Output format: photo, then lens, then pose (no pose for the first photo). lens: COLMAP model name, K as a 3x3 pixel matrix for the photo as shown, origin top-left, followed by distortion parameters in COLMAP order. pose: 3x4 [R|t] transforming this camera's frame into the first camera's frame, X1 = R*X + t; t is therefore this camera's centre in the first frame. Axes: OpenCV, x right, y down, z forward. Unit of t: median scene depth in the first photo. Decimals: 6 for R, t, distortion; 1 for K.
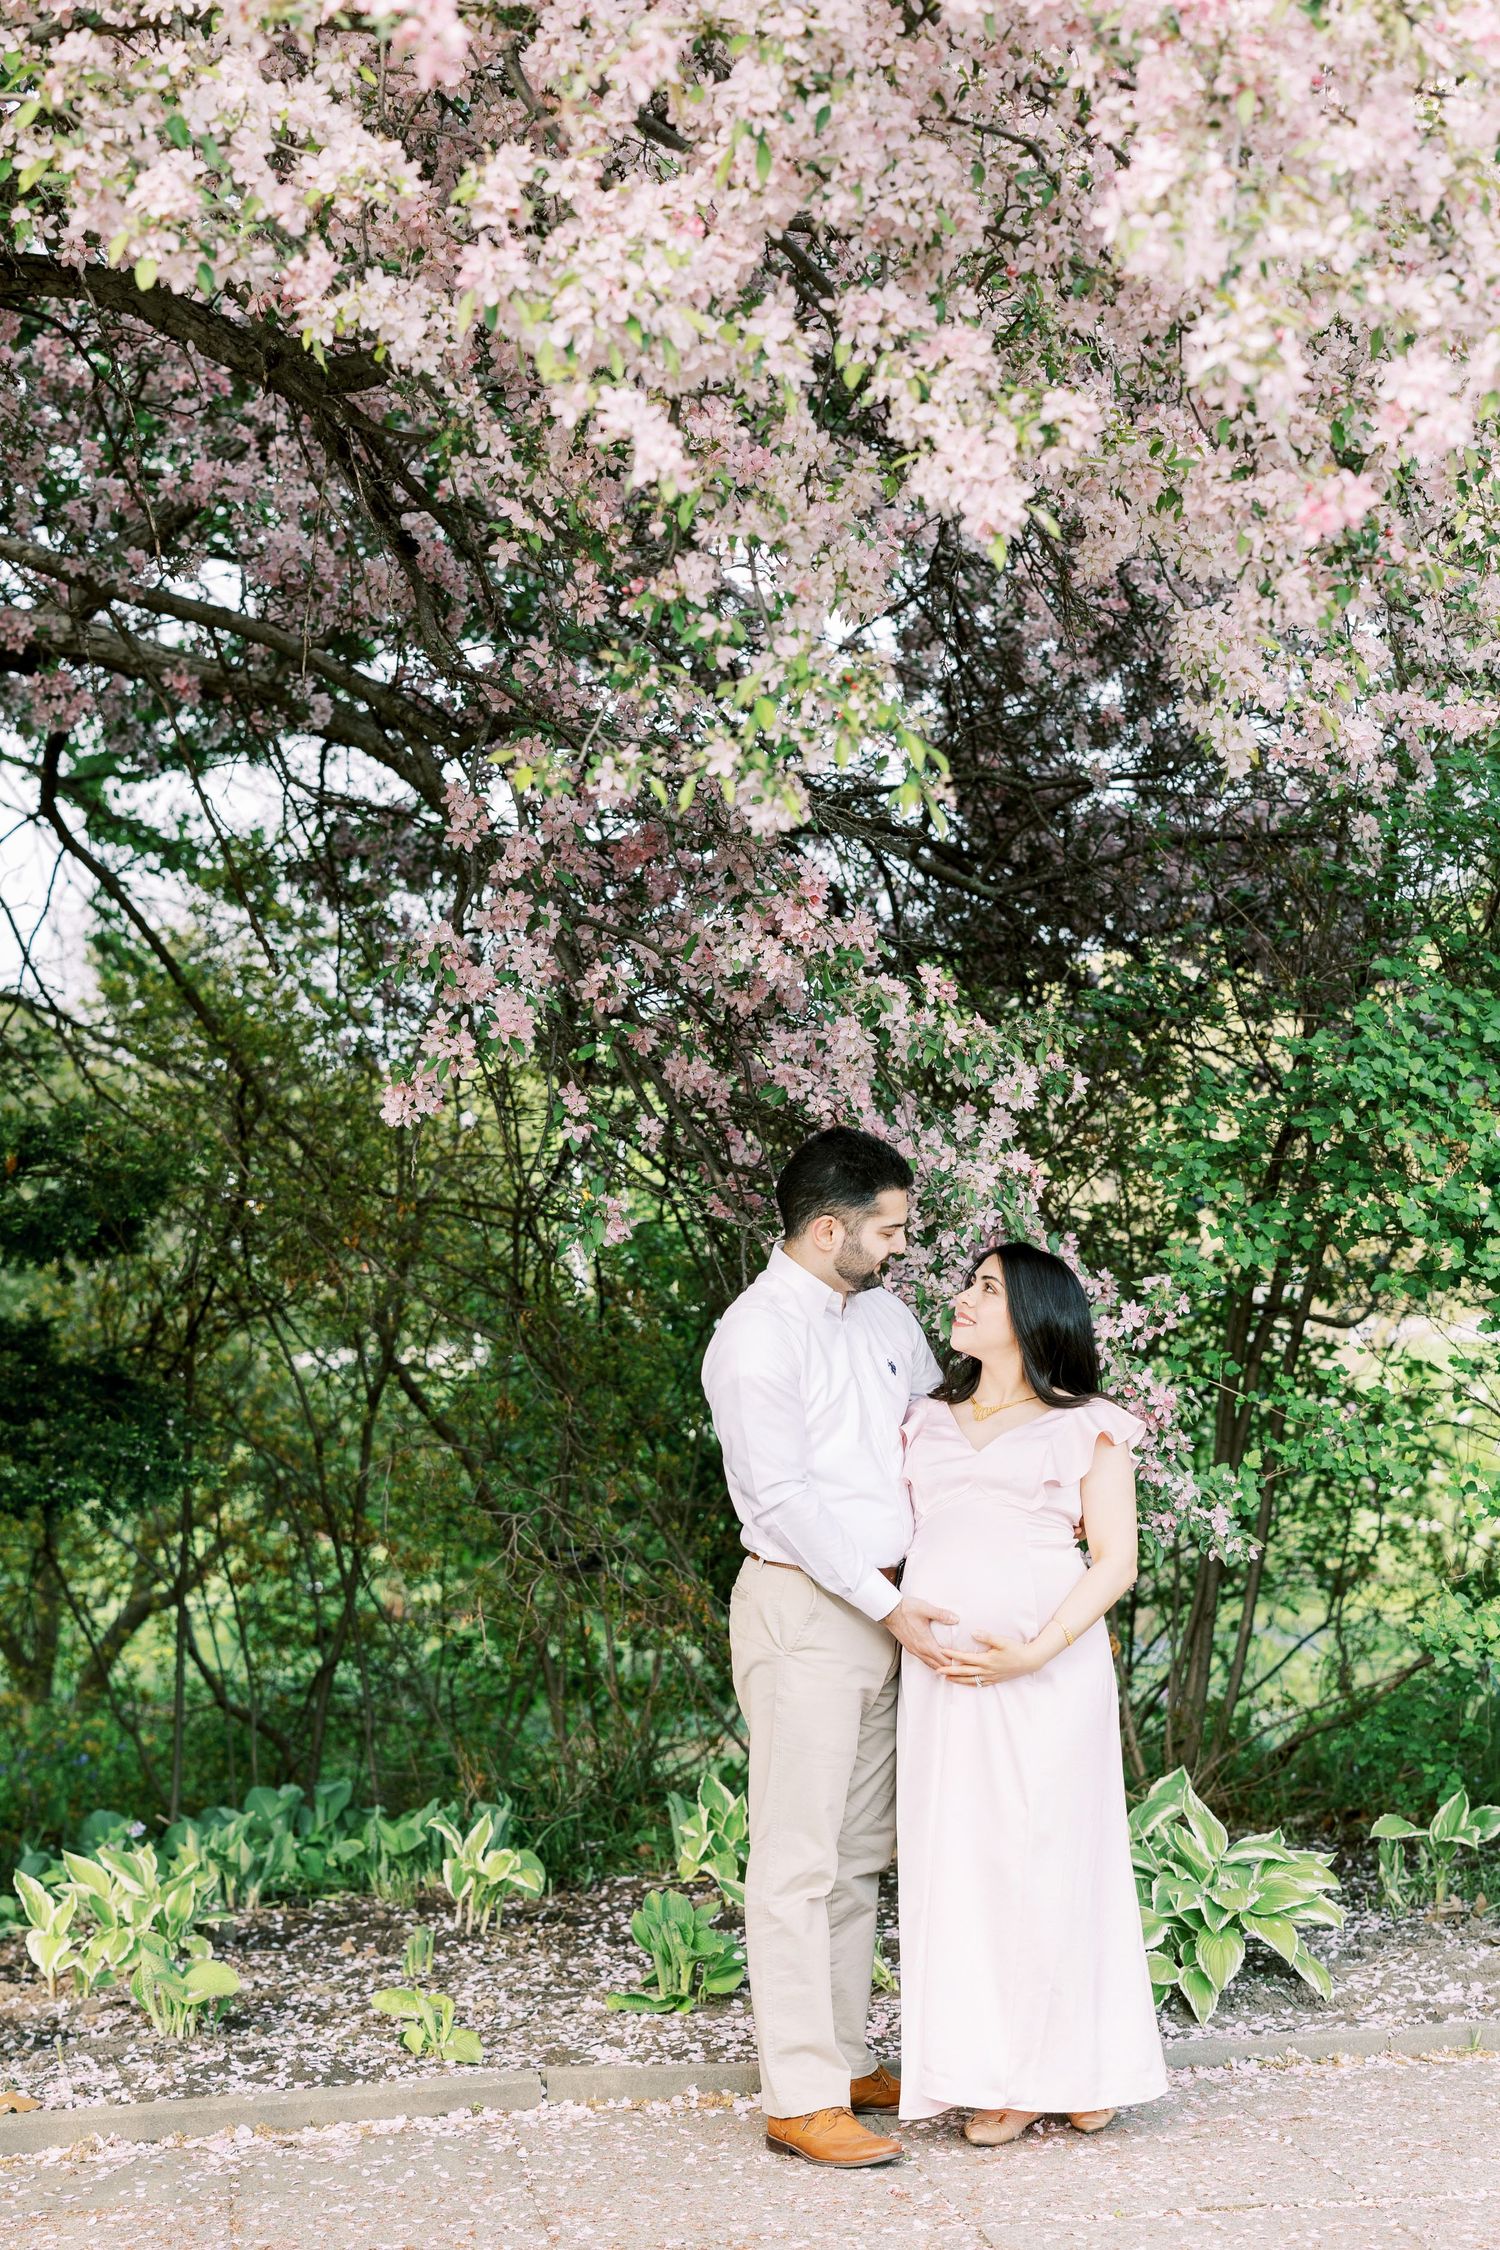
lens RADIAL K [[3376.8, 0, 754.5], [0, 3376.8, 1190.5], [0, 0, 1]] dist [-0.012366, -0.013864]
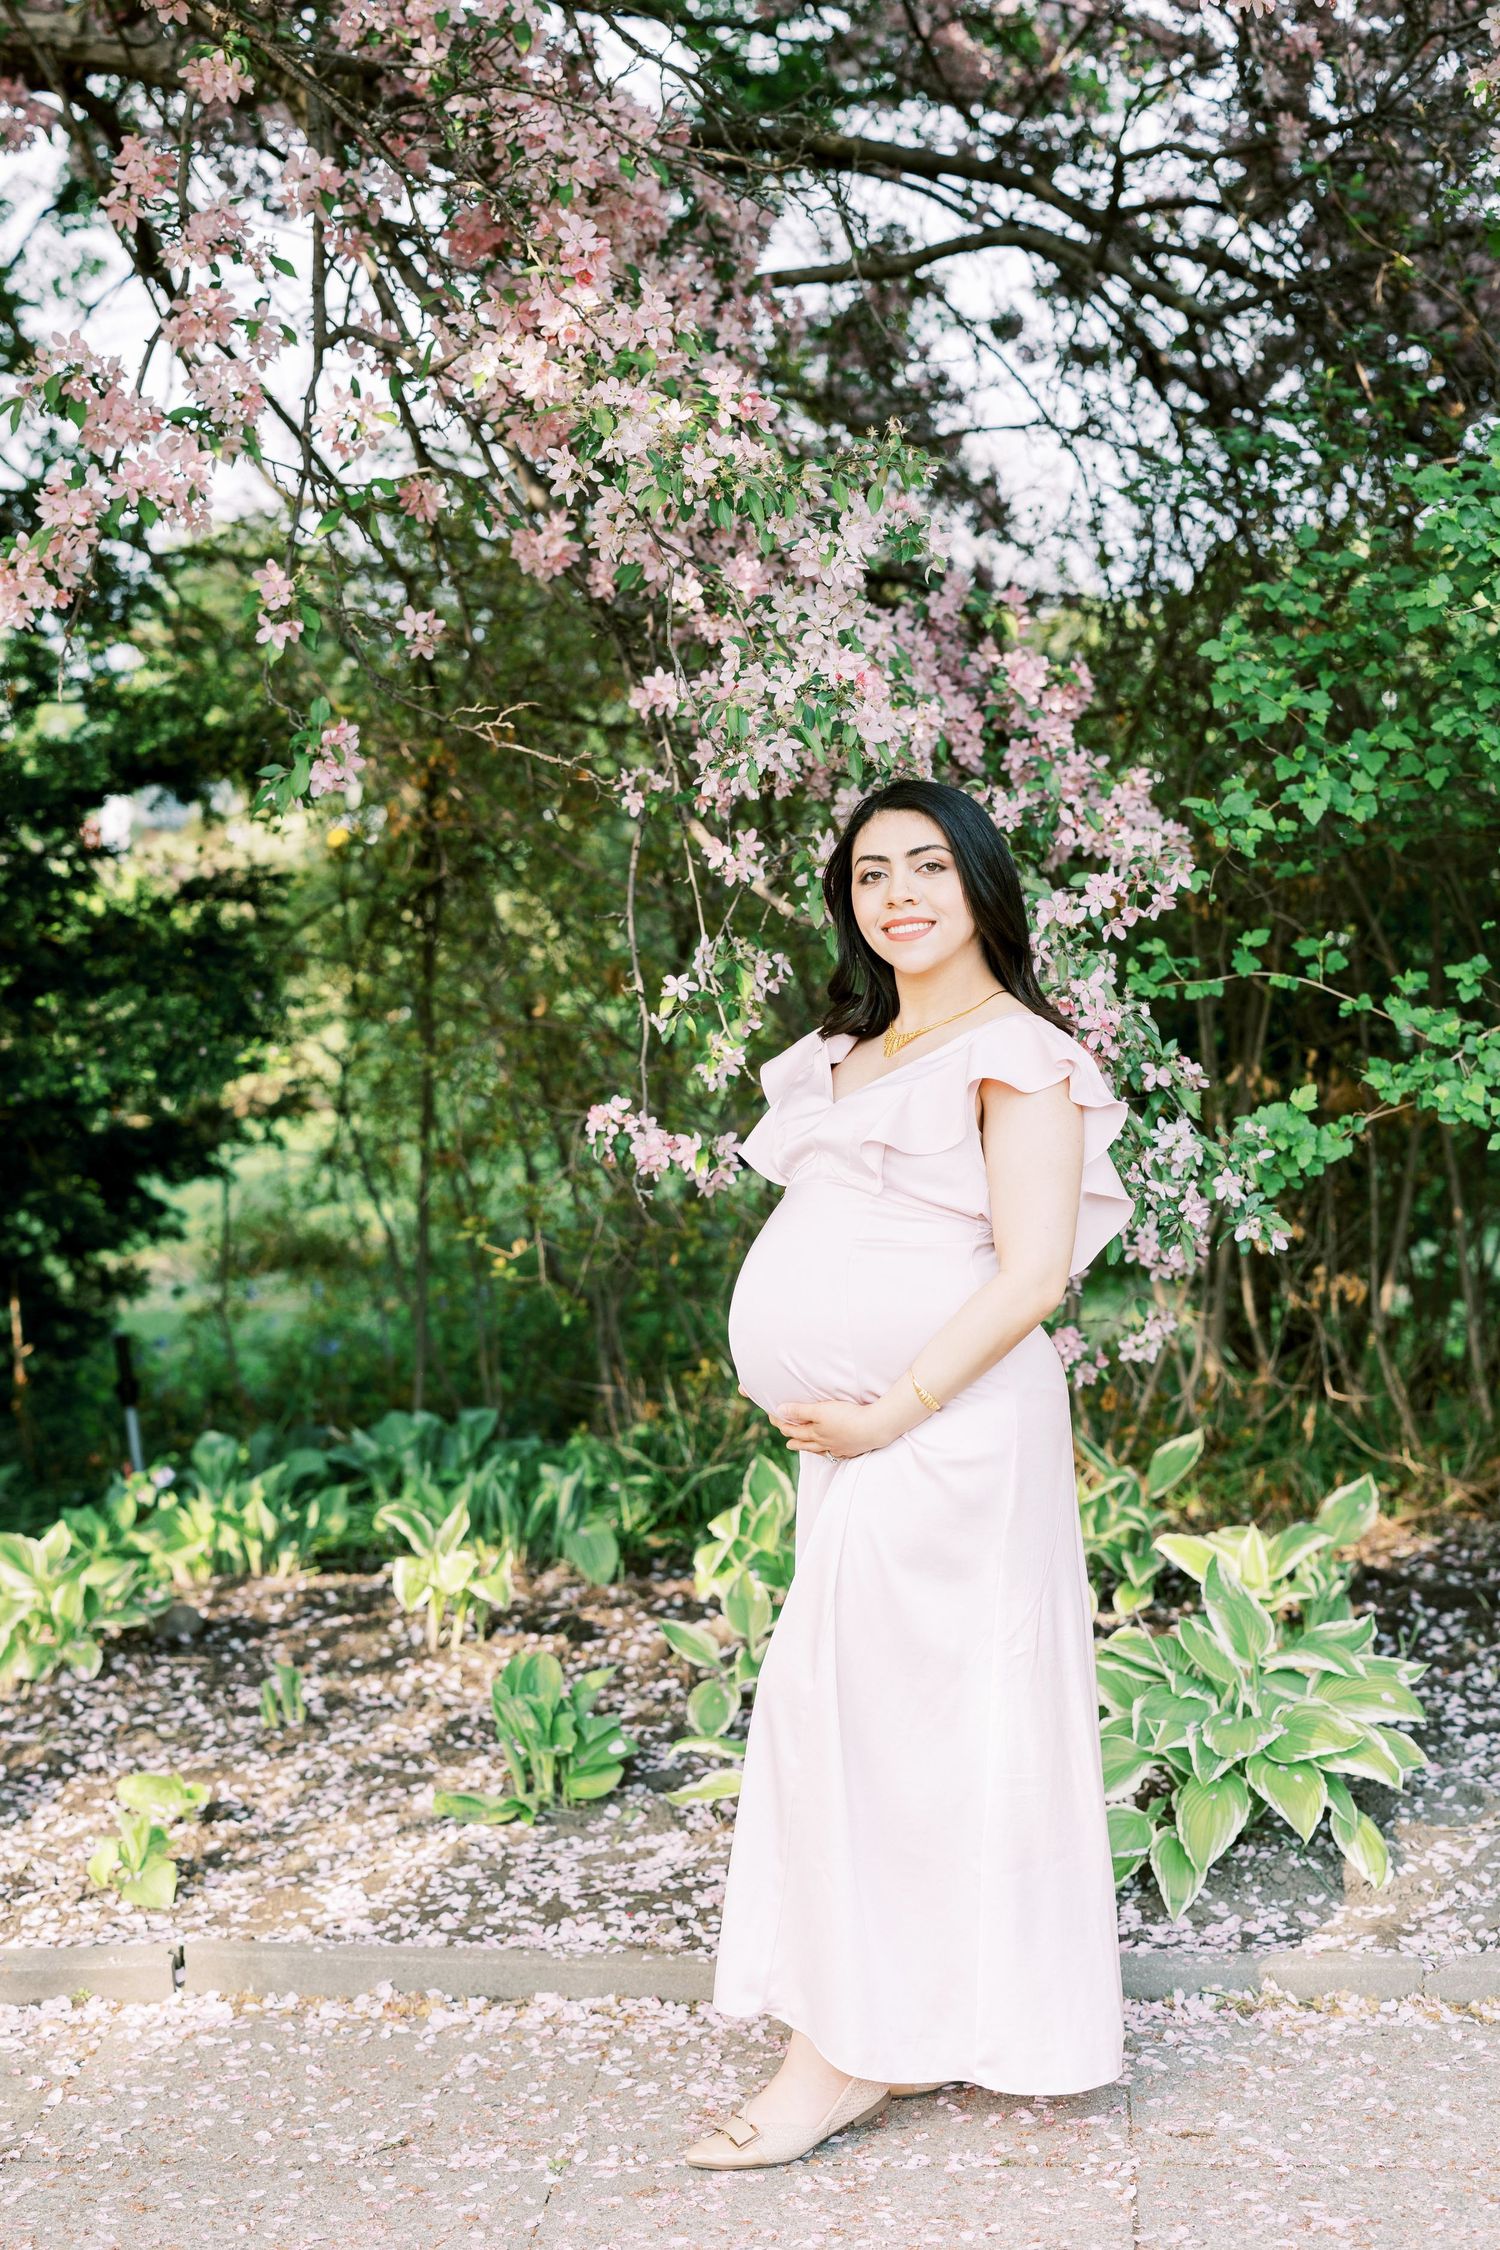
lens RADIAL K [[3180.9, 0, 740.4], [0, 3180.9, 1107.2], [0, 0, 1]] dist [0.006458, 0.037200]
pose [[0.972288, 0.015743, -0.233257, 0.188018], [0.013077, 0.992506, 0.121498, 0.001445], [0.233421, -0.121181, 0.964795, 0.354080]]
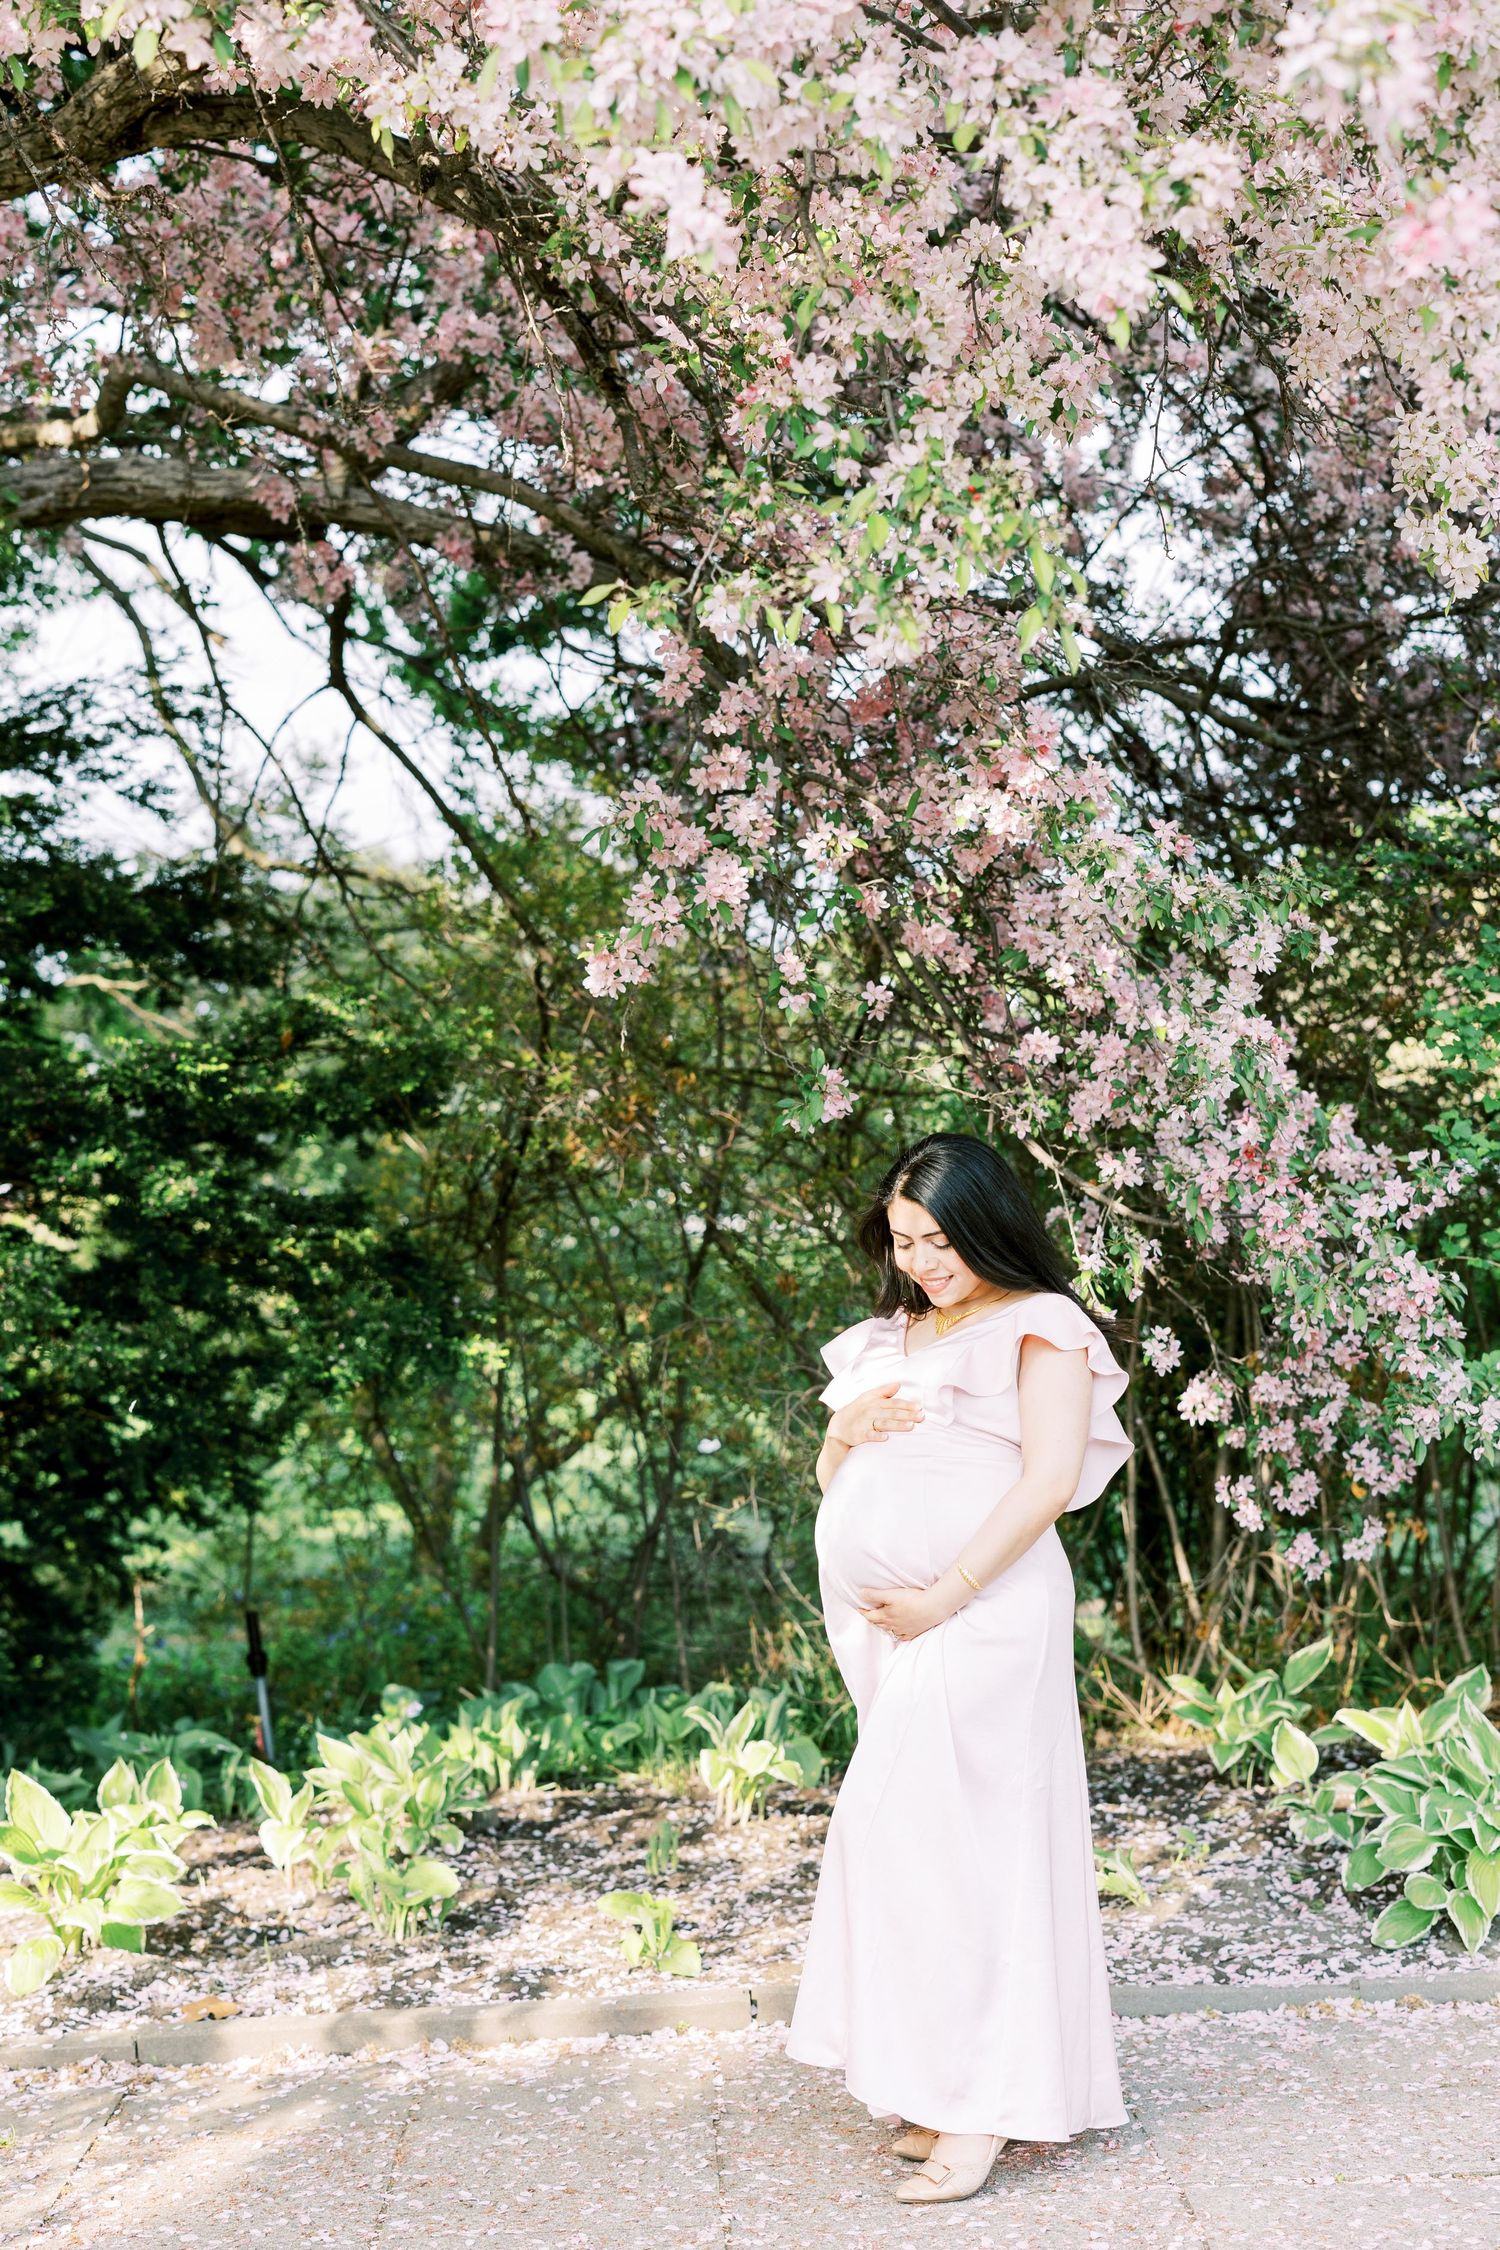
lens RADIAL K [[3267.9, 0, 755.8], [0, 3267.9, 1156.7], [0, 0, 1]] dist [-0.007765, 0.026594]
pose [[0.992208, -0.003622, -0.124537, 0.048188], [0.007422, 0.999520, 0.030064, -0.001291], [0.124368, -0.030755, 0.991759, 0.084865]]
